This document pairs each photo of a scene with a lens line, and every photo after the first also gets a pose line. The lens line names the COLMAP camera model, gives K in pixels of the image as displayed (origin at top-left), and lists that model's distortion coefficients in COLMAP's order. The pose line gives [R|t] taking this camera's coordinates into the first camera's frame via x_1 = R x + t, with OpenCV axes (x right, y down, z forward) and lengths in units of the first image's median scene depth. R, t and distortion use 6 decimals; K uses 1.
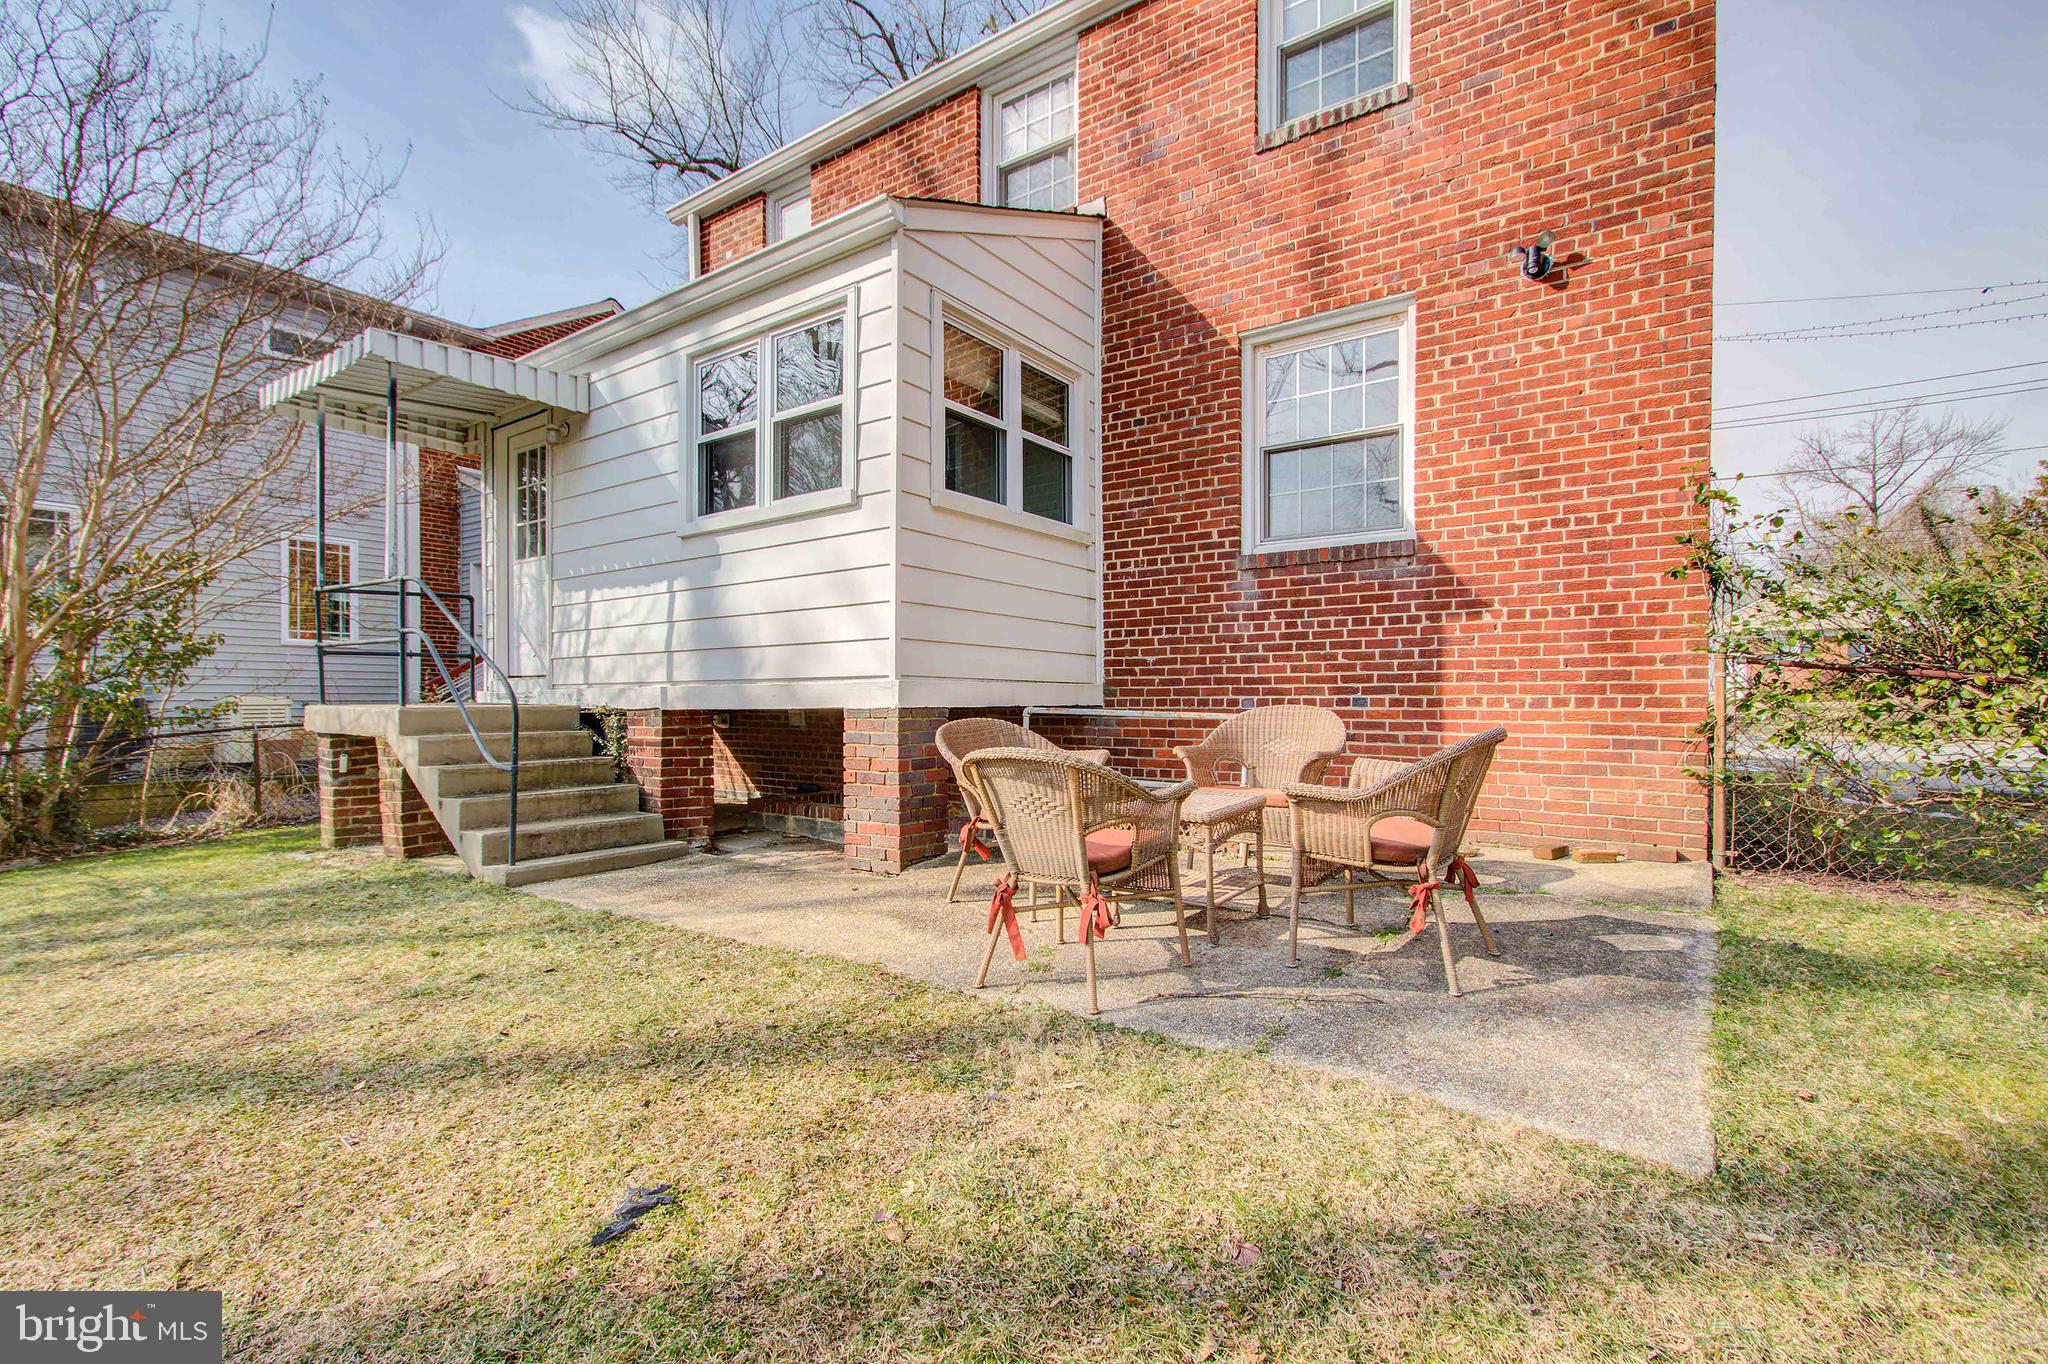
lens RADIAL K [[928.7, 0, 1019.1], [0, 928.7, 713.3], [0, 0, 1]] dist [0.001986, 0.000204]
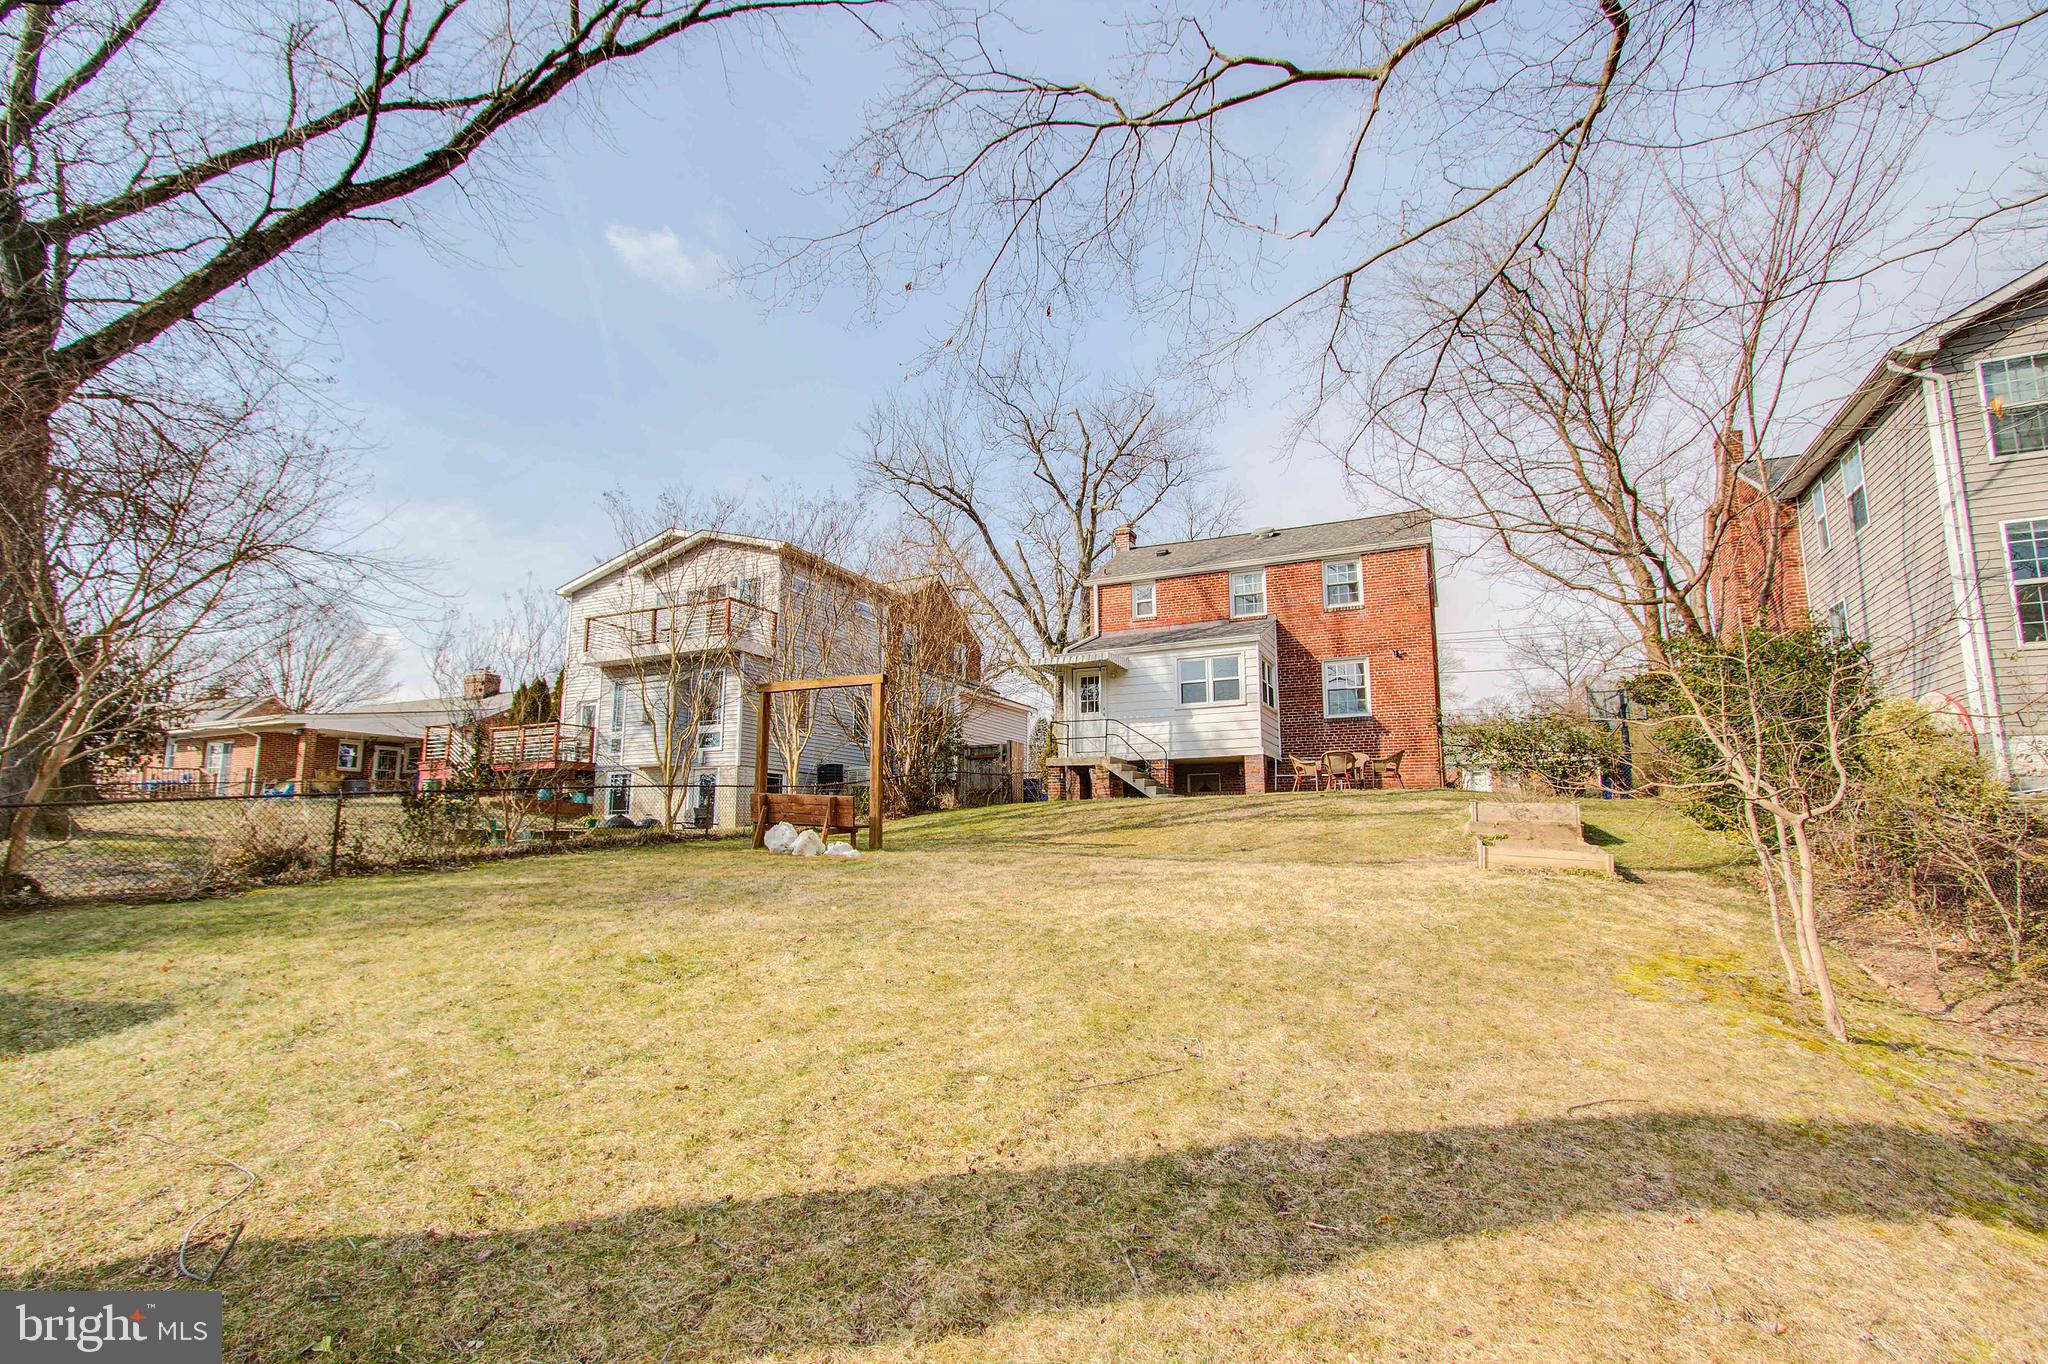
lens RADIAL K [[928.7, 0, 1019.1], [0, 928.7, 713.3], [0, 0, 1]] dist [0.001986, 0.000204]
pose [[0.985264, 0.024544, 0.169269, -1.542464], [0.000620, 0.989131, -0.147037, 0.342616], [-0.171038, 0.144975, 0.974540, -2.328788]]
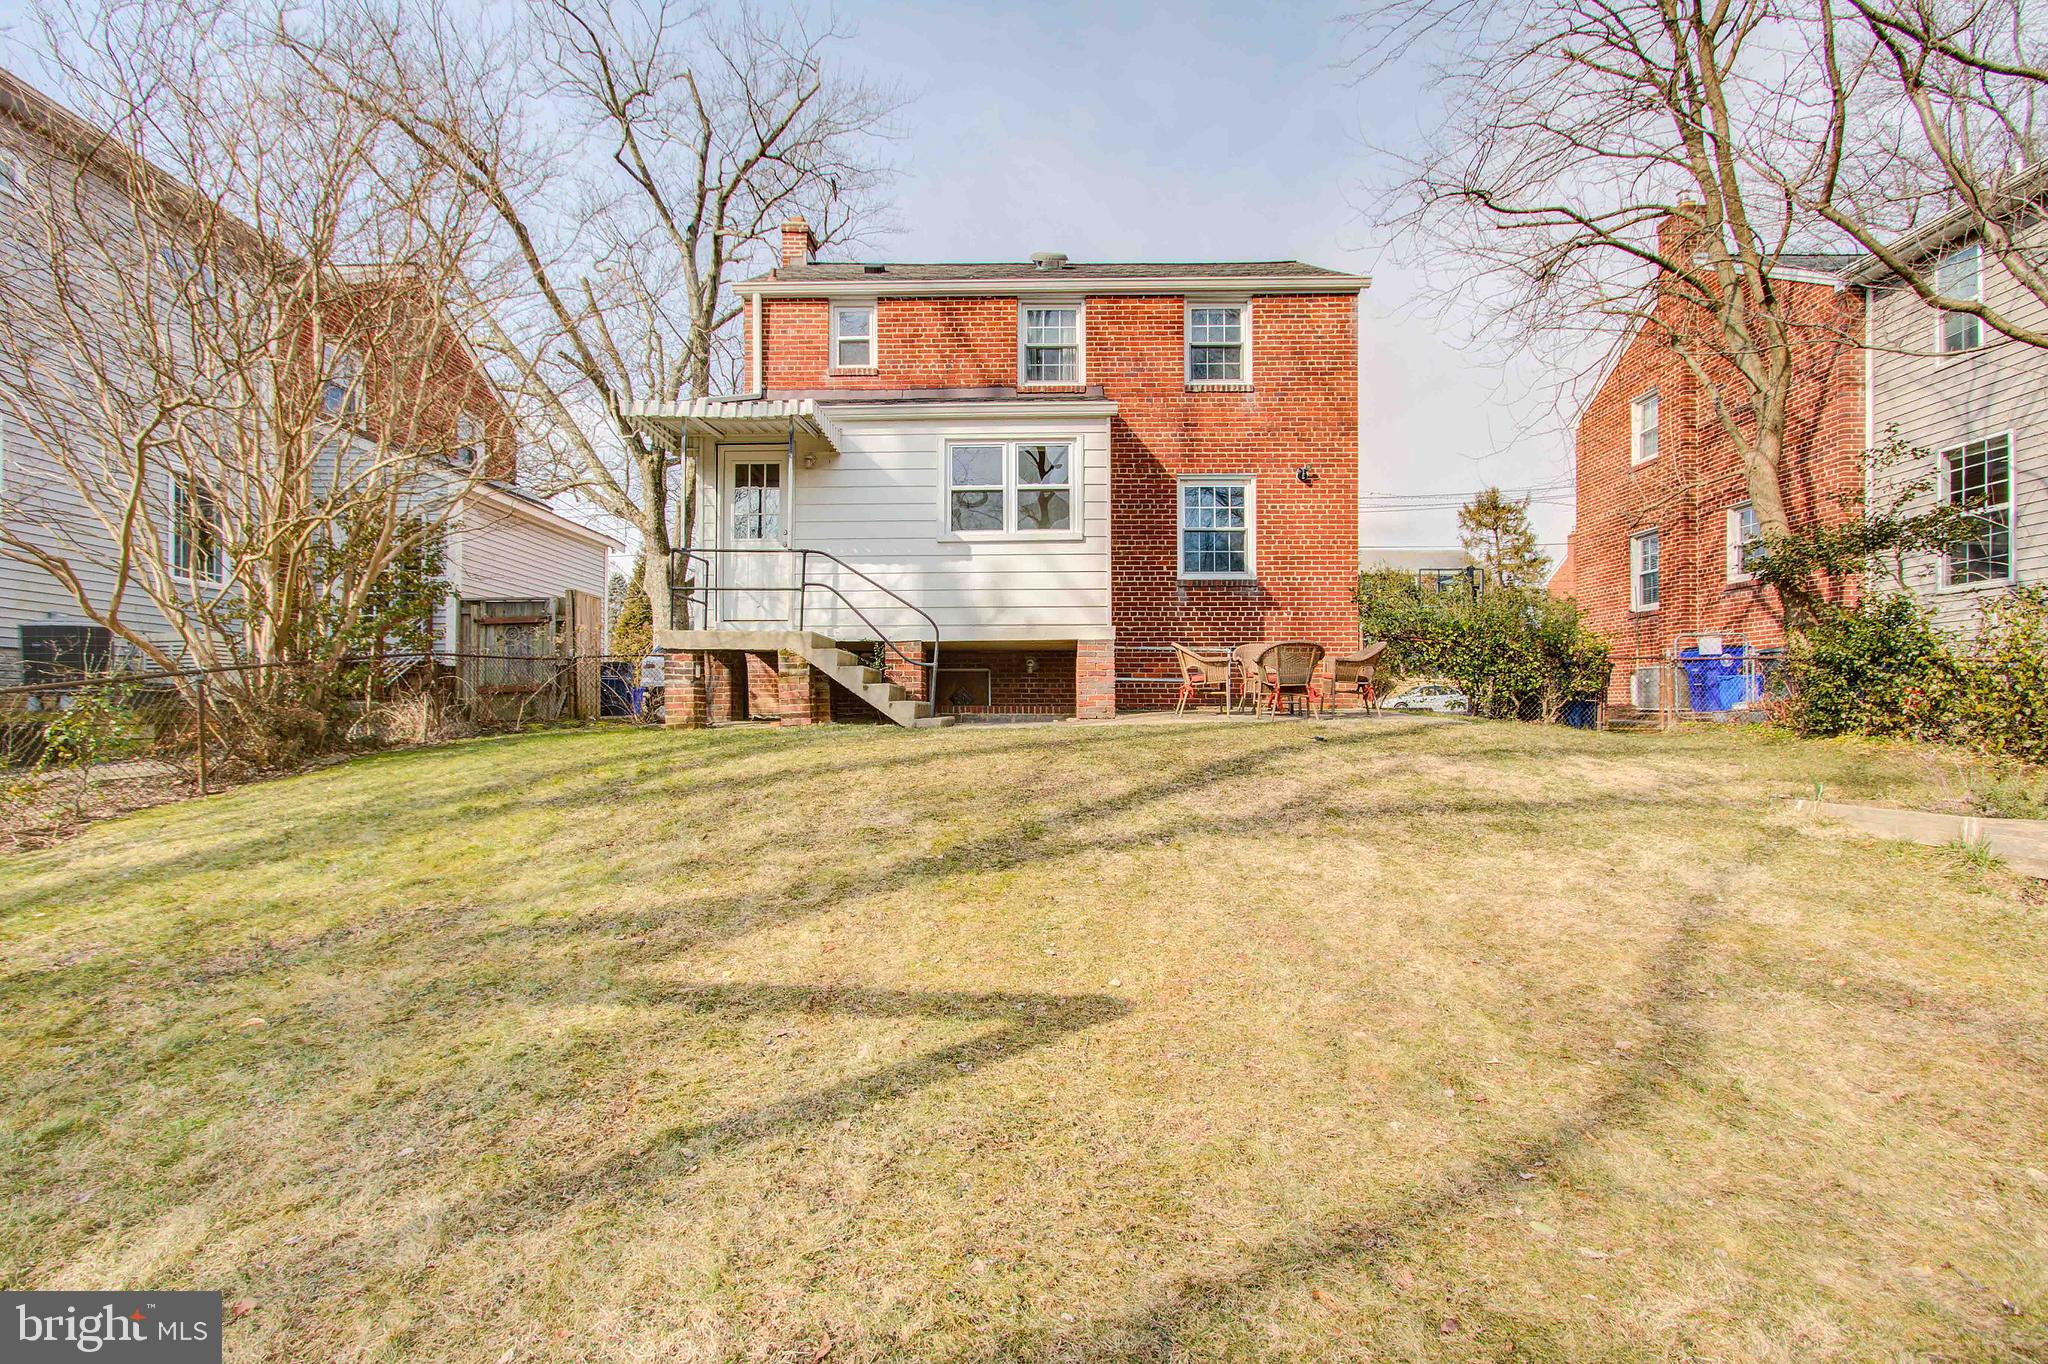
lens RADIAL K [[928.7, 0, 1019.1], [0, 928.7, 713.3], [0, 0, 1]] dist [0.001986, 0.000204]
pose [[0.820386, 0.001531, 0.571808, -1.239880], [0.005589, 0.999927, -0.010695, 0.151103], [-0.571782, 0.011970, 0.820318, -0.505278]]
